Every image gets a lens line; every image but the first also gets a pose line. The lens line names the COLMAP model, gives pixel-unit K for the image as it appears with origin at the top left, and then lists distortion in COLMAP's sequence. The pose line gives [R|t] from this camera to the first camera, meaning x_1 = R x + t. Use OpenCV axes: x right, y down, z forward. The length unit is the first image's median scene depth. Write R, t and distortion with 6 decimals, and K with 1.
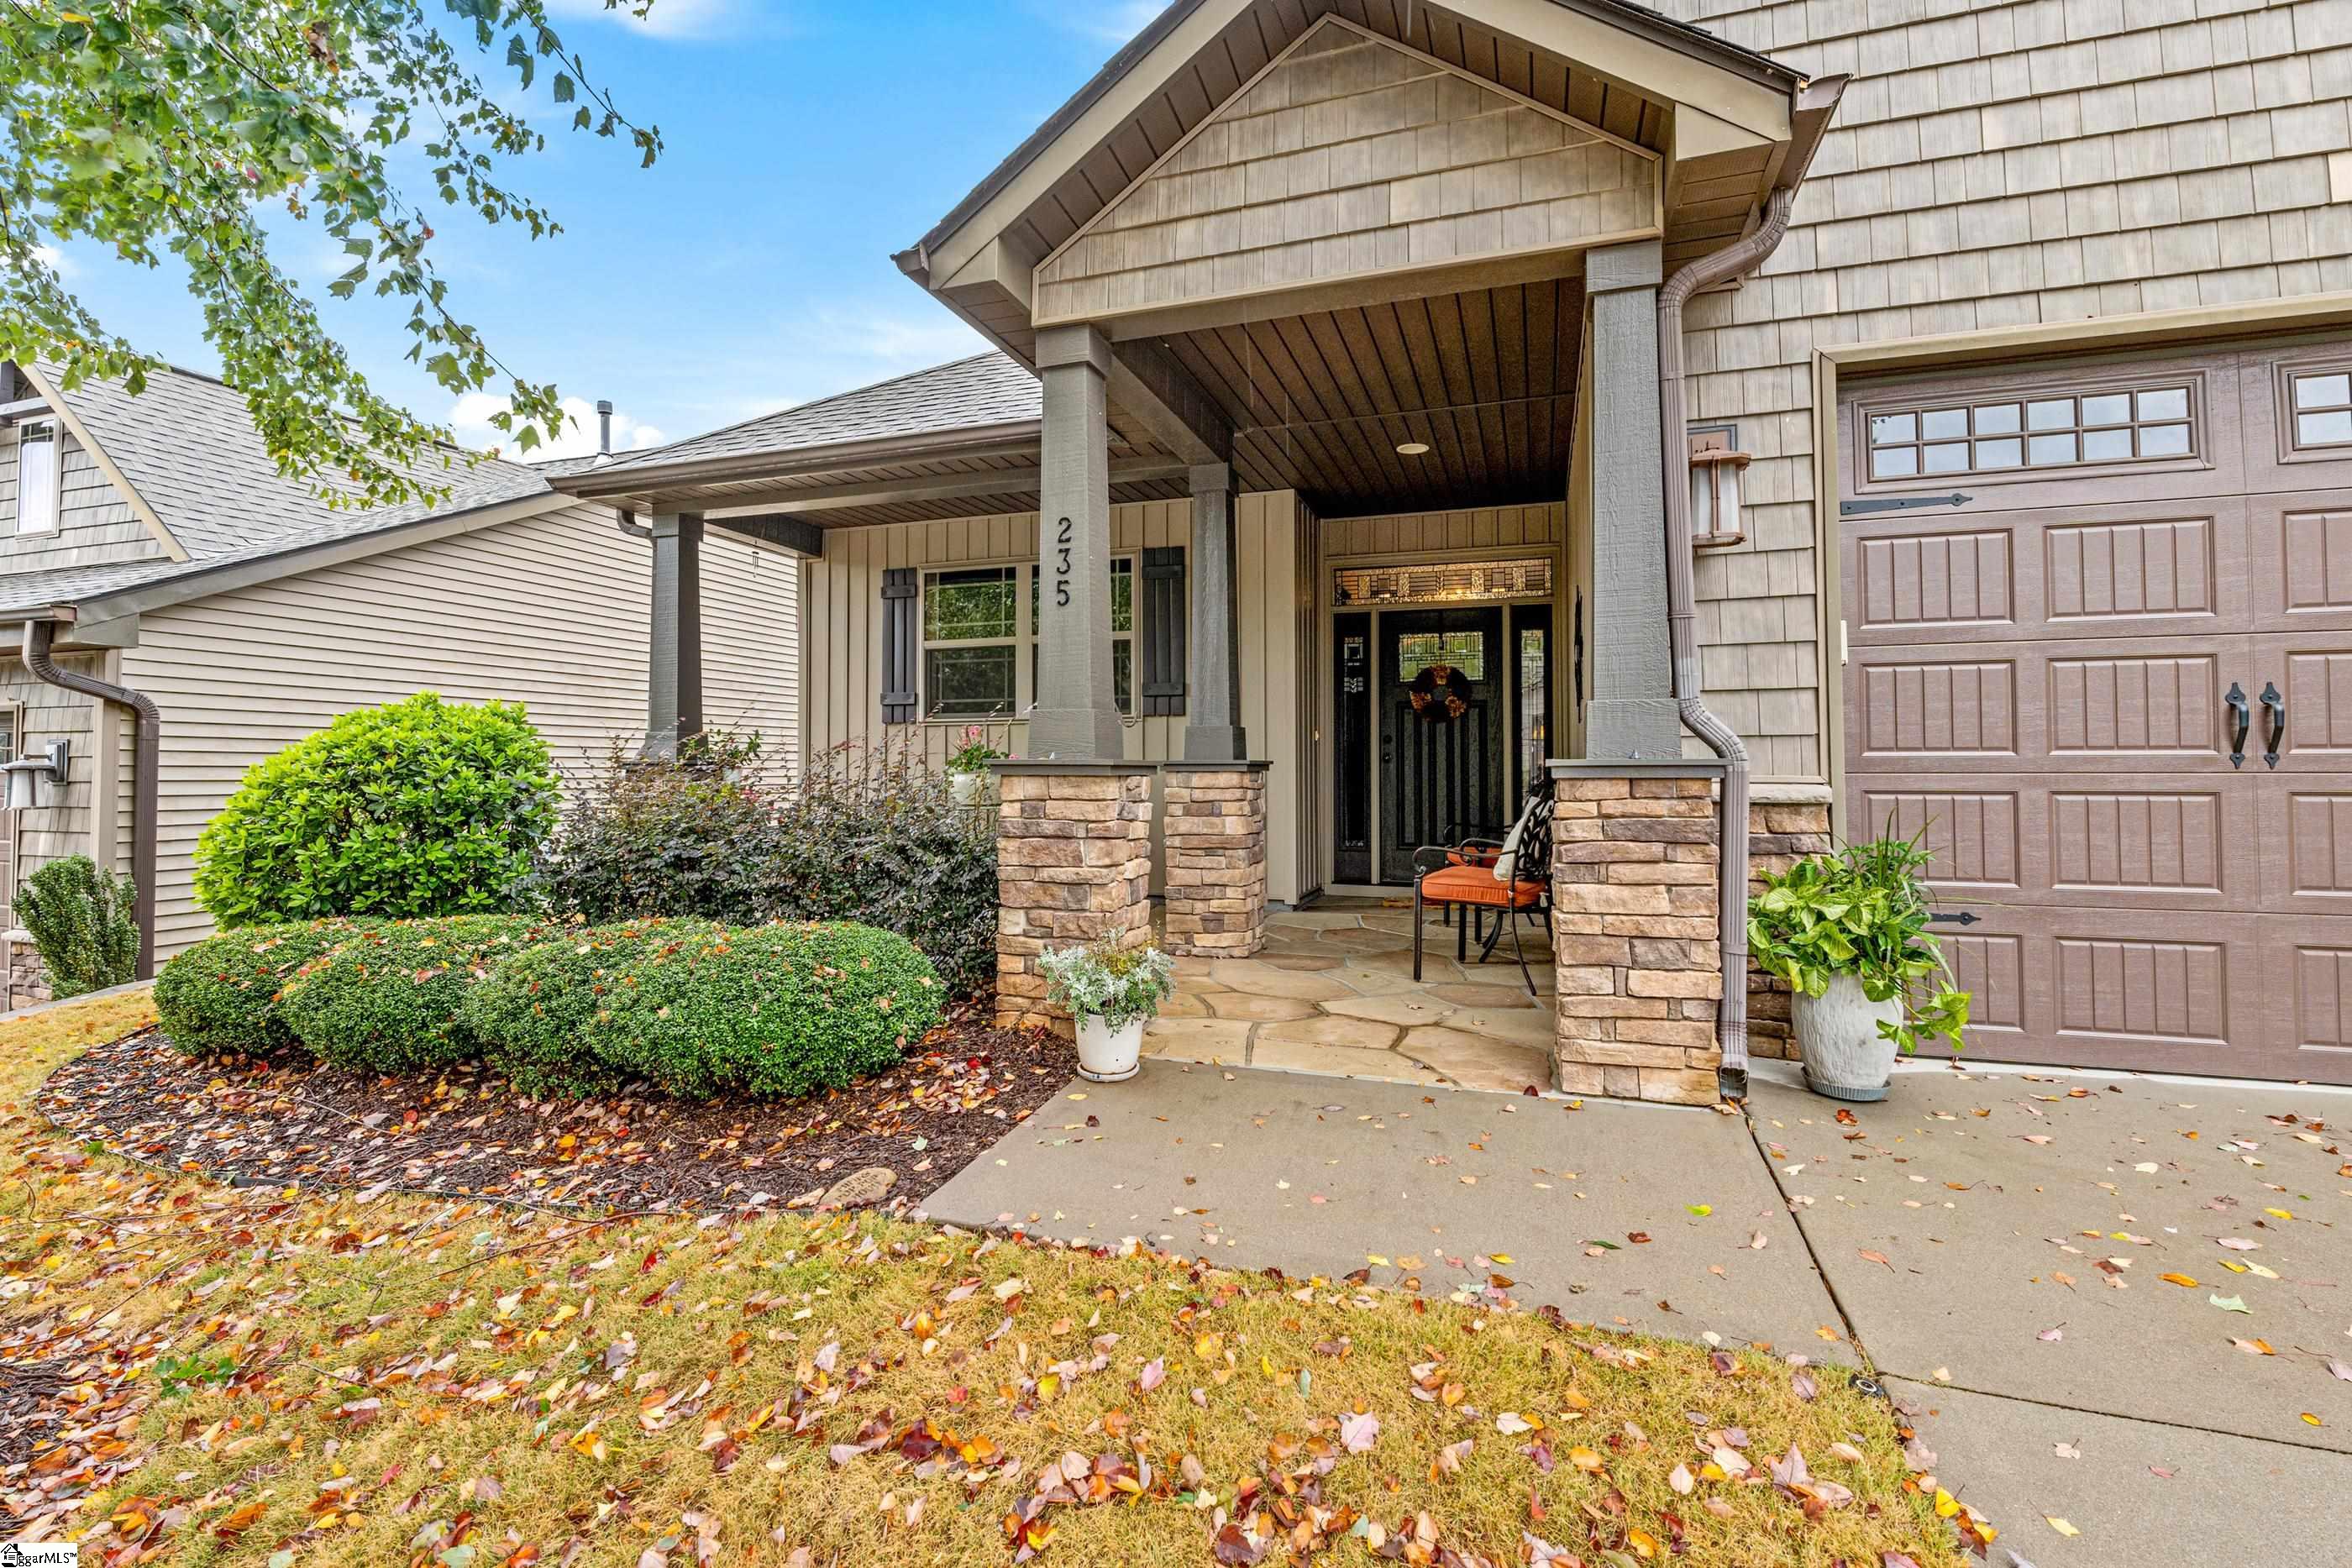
lens RADIAL K [[1023.2, 0, 1183.0], [0, 1023.2, 768.3], [0, 0, 1]] dist [-0.003416, -0.000566]
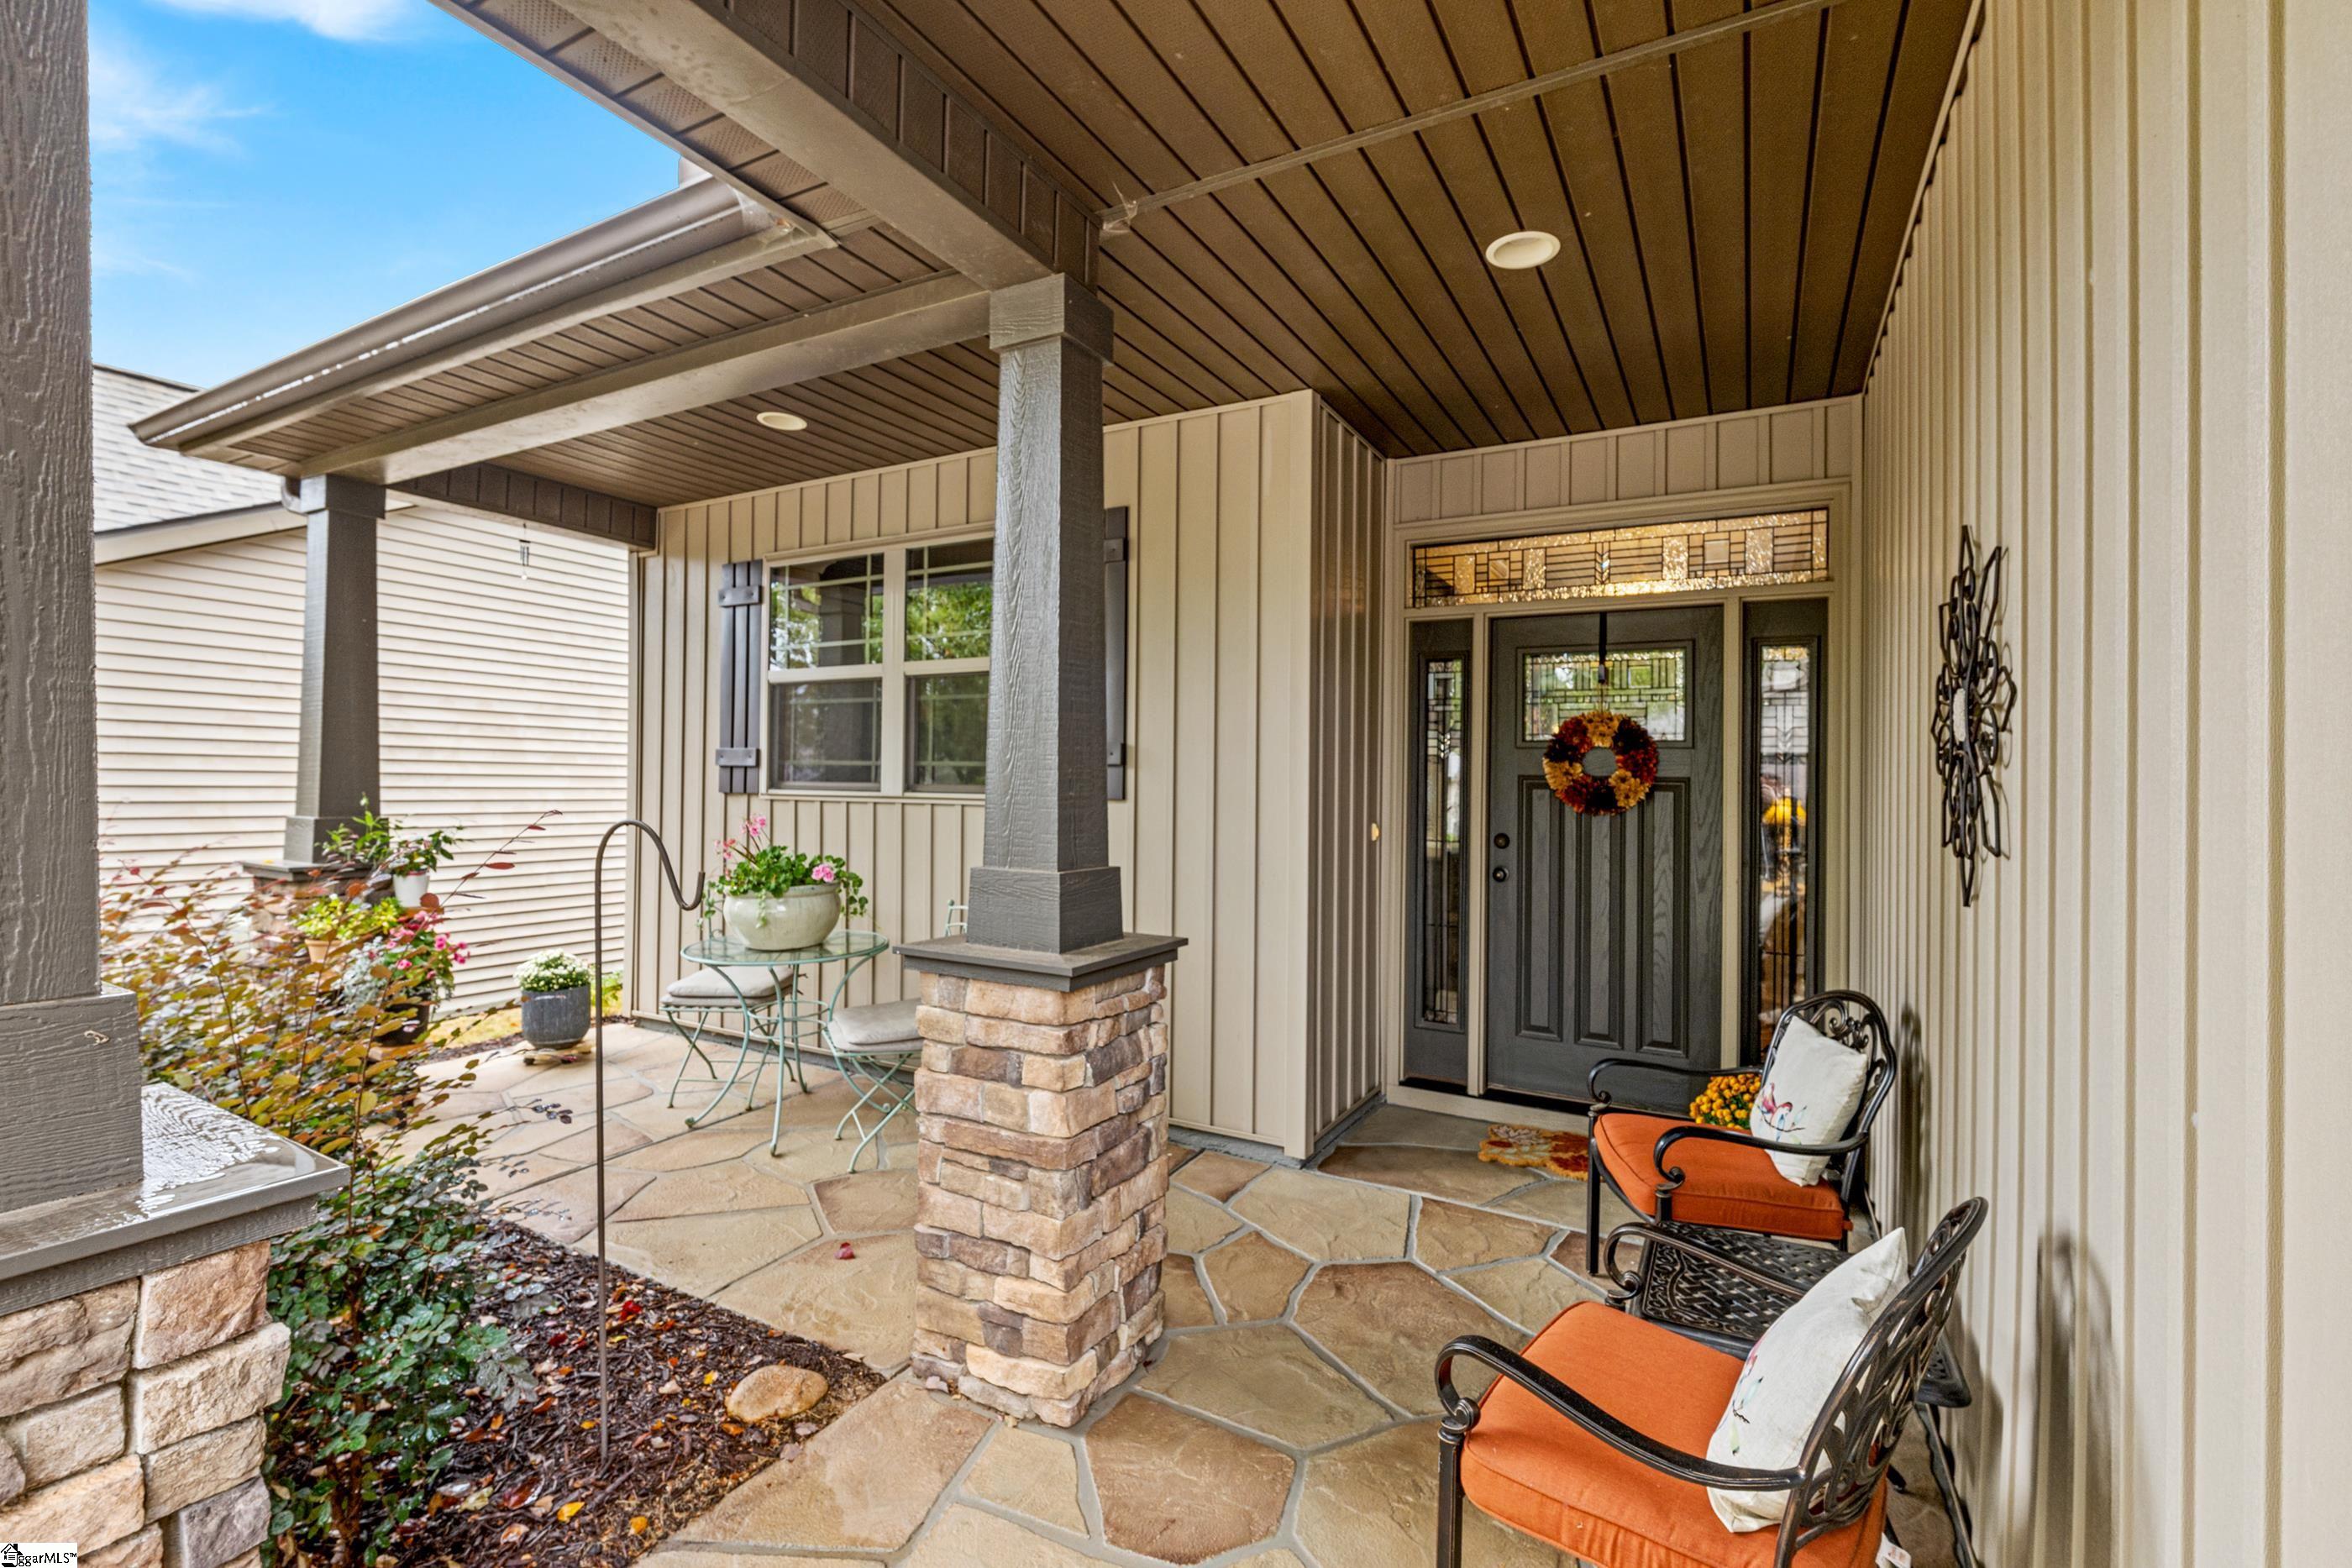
lens RADIAL K [[1023.2, 0, 1175.3], [0, 1023.2, 784.2], [0, 0, 1]] dist [-0.003416, -0.000566]
pose [[0.983999, 0.016417, -0.177416, 0.126262], [-0.016912, 0.999856, -0.001275, -0.058343], [0.177370, 0.004255, 0.984135, 0.424231]]
